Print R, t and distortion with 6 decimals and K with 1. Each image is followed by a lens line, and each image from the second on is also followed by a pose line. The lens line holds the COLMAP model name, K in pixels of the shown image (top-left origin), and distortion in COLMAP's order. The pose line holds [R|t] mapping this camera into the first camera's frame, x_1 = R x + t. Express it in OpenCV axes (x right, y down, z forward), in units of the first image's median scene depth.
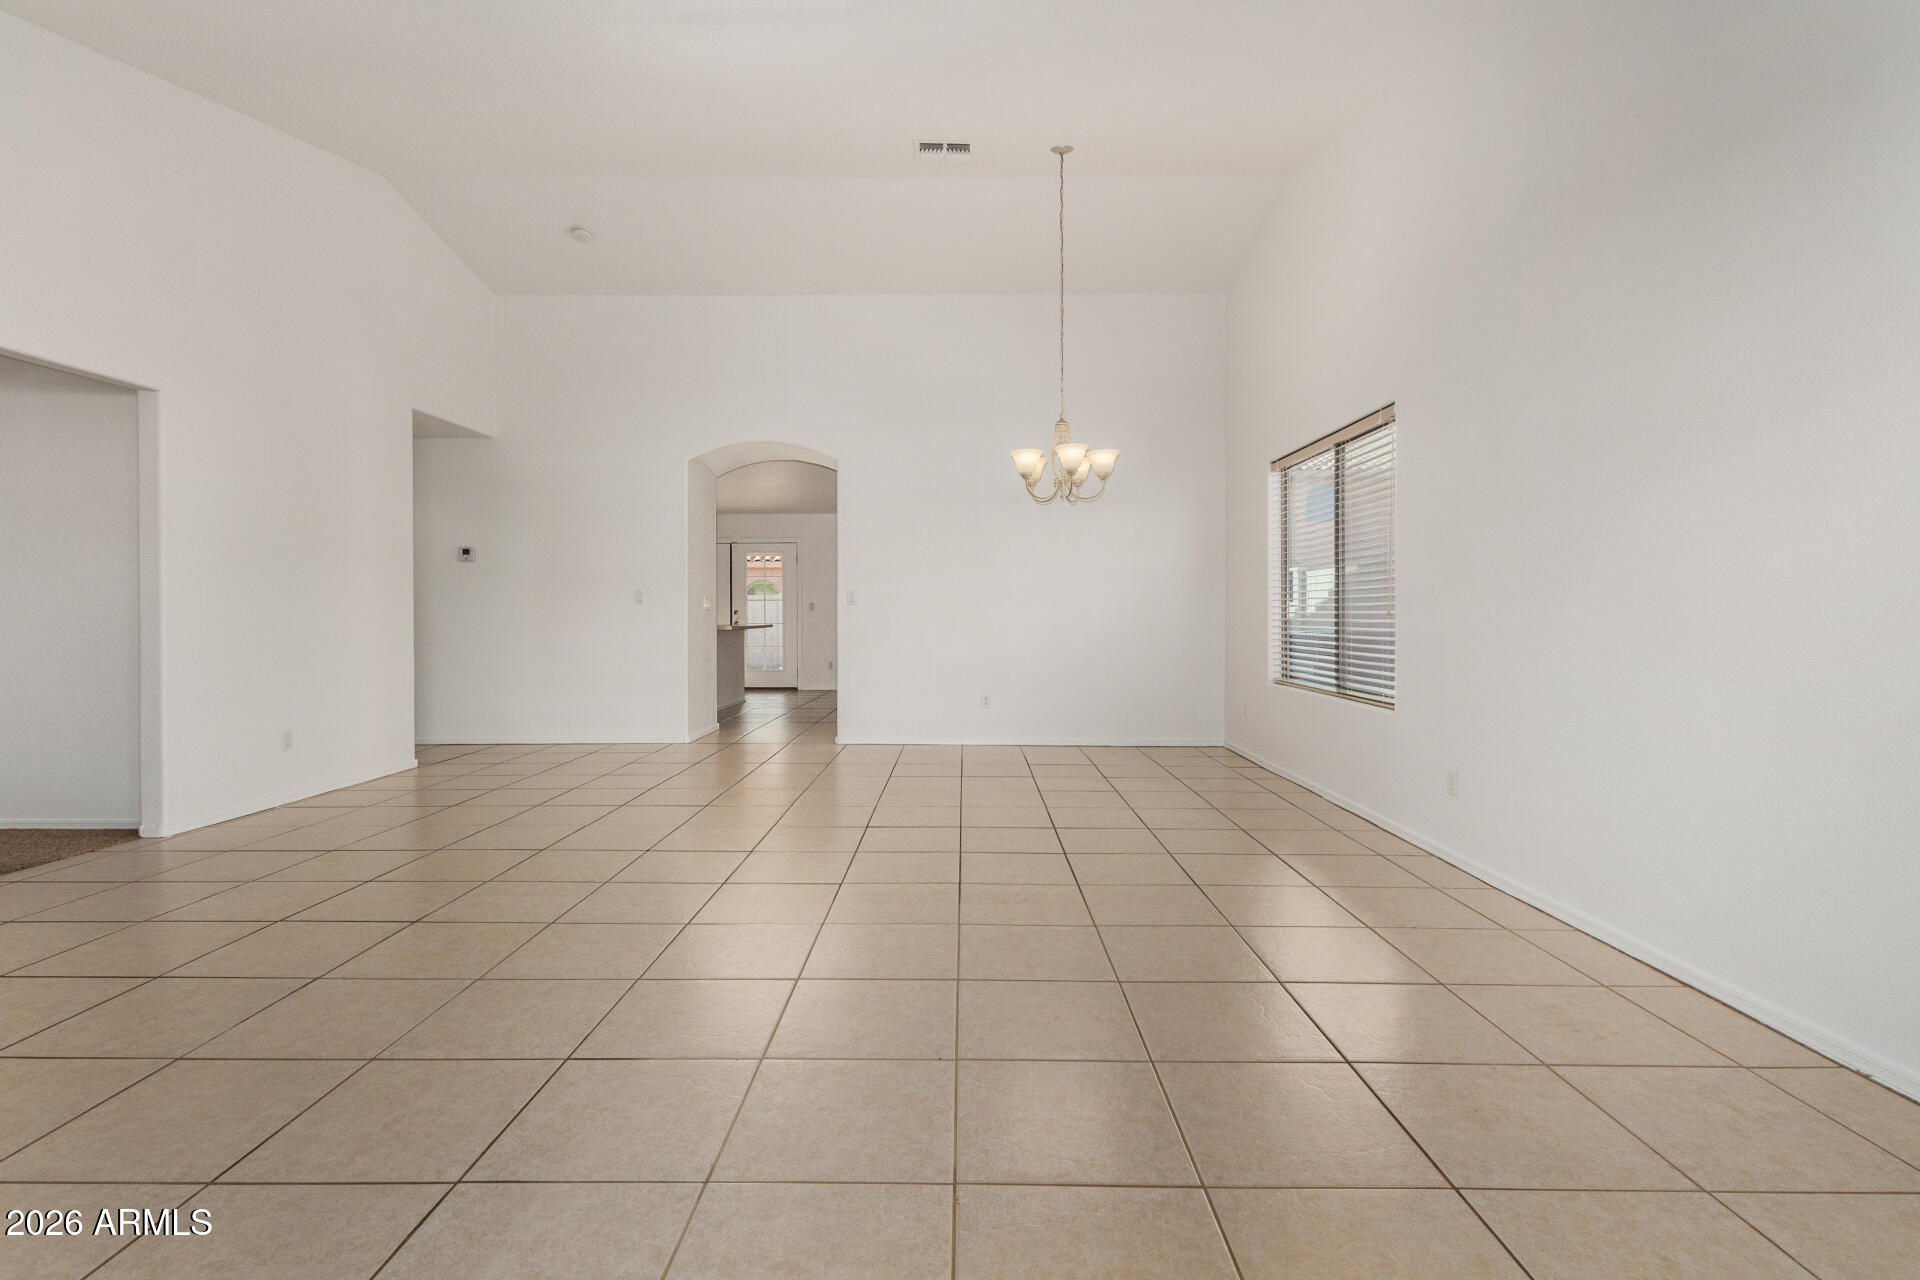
lens RADIAL K [[898.5, 0, 964.7], [0, 898.5, 630.7], [0, 0, 1]] dist [0.003965, -0.003770]
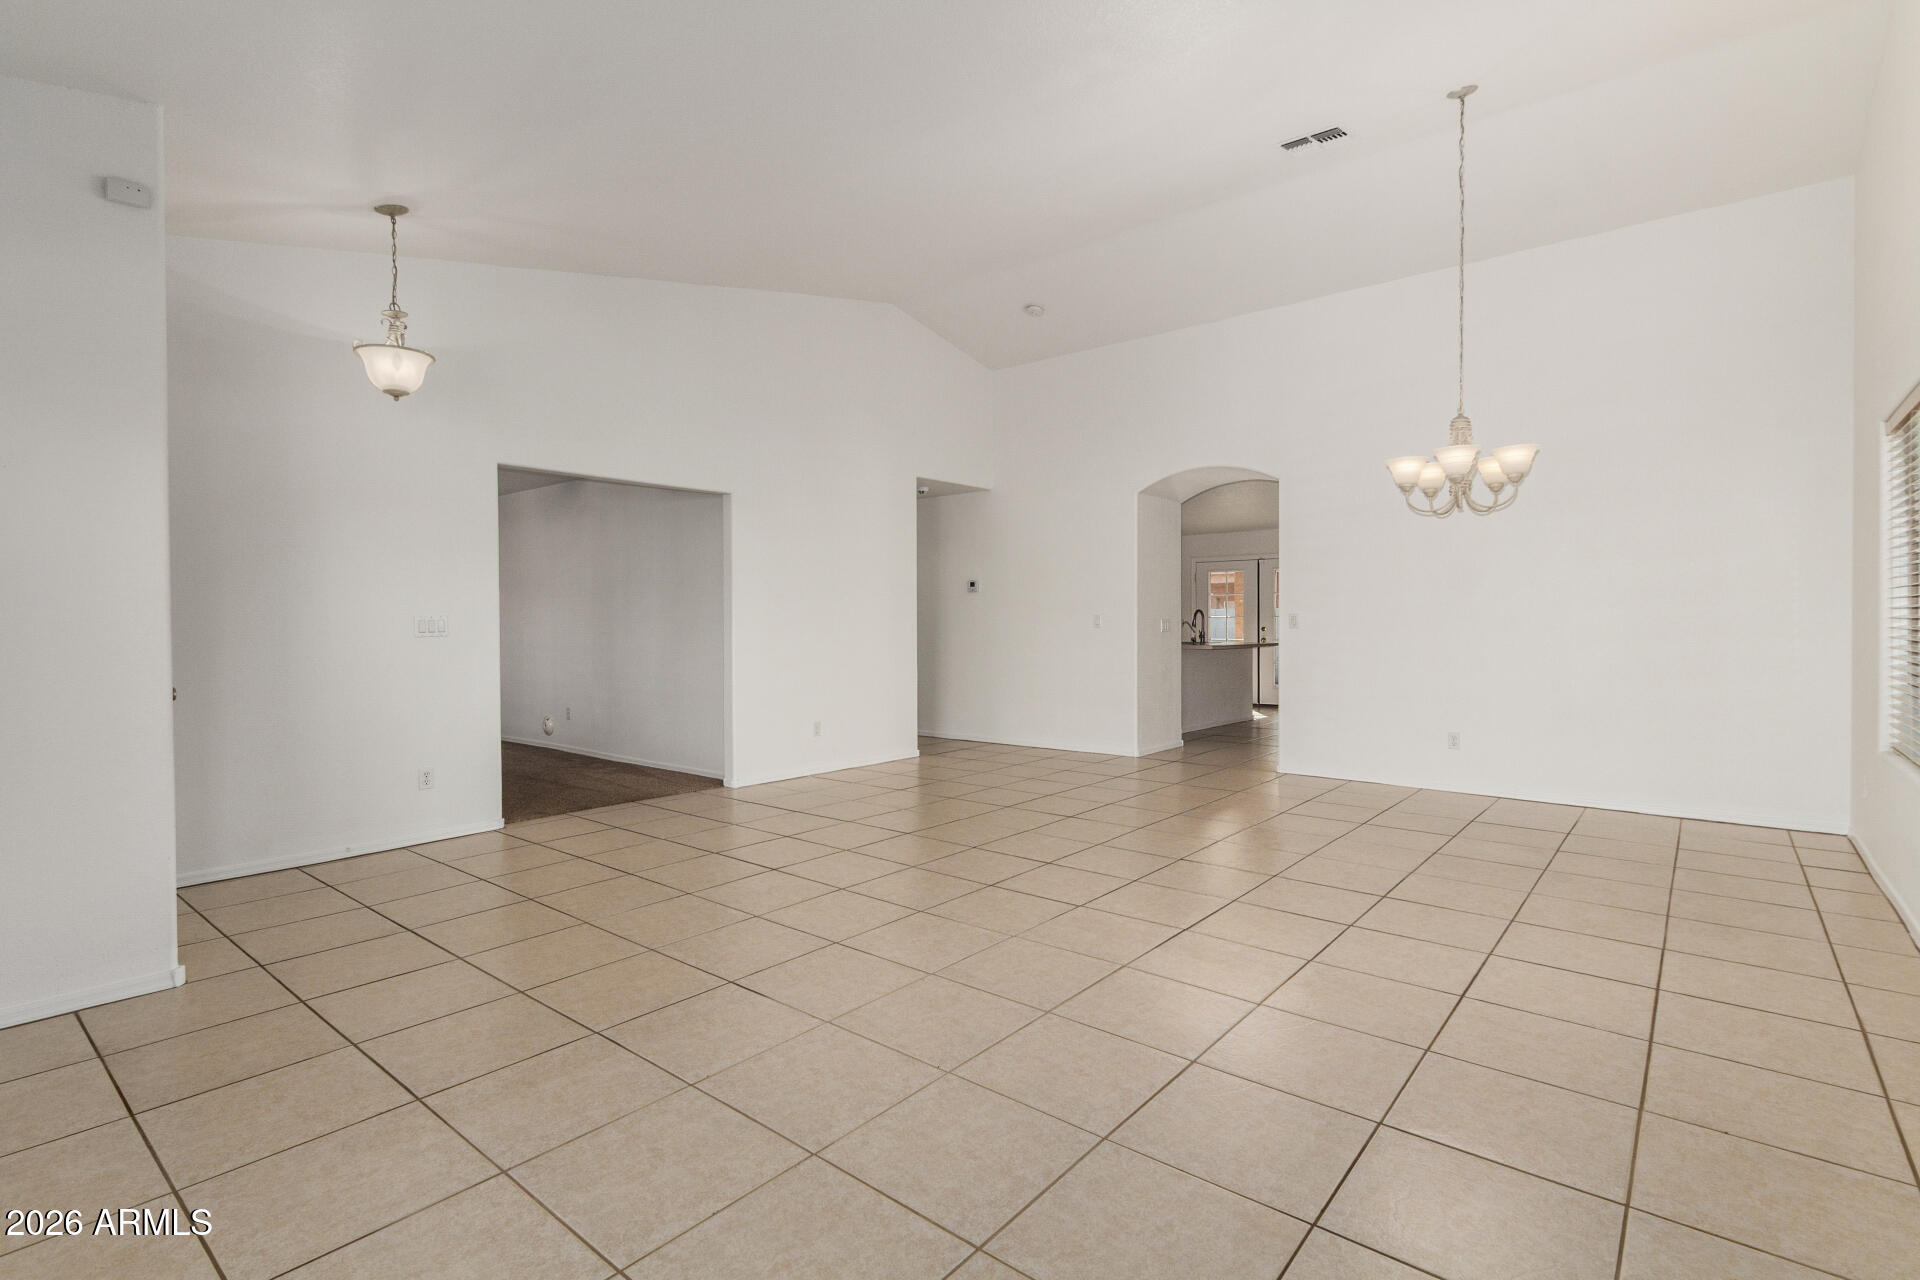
lens RADIAL K [[898.5, 0, 966.3], [0, 898.5, 636.3], [0, 0, 1]] dist [0.003965, -0.003770]
pose [[0.772311, 0.009400, -0.635176, 0.255115], [-0.010399, 0.999944, 0.002154, -0.022928], [0.635160, 0.004941, 0.772365, 0.055878]]
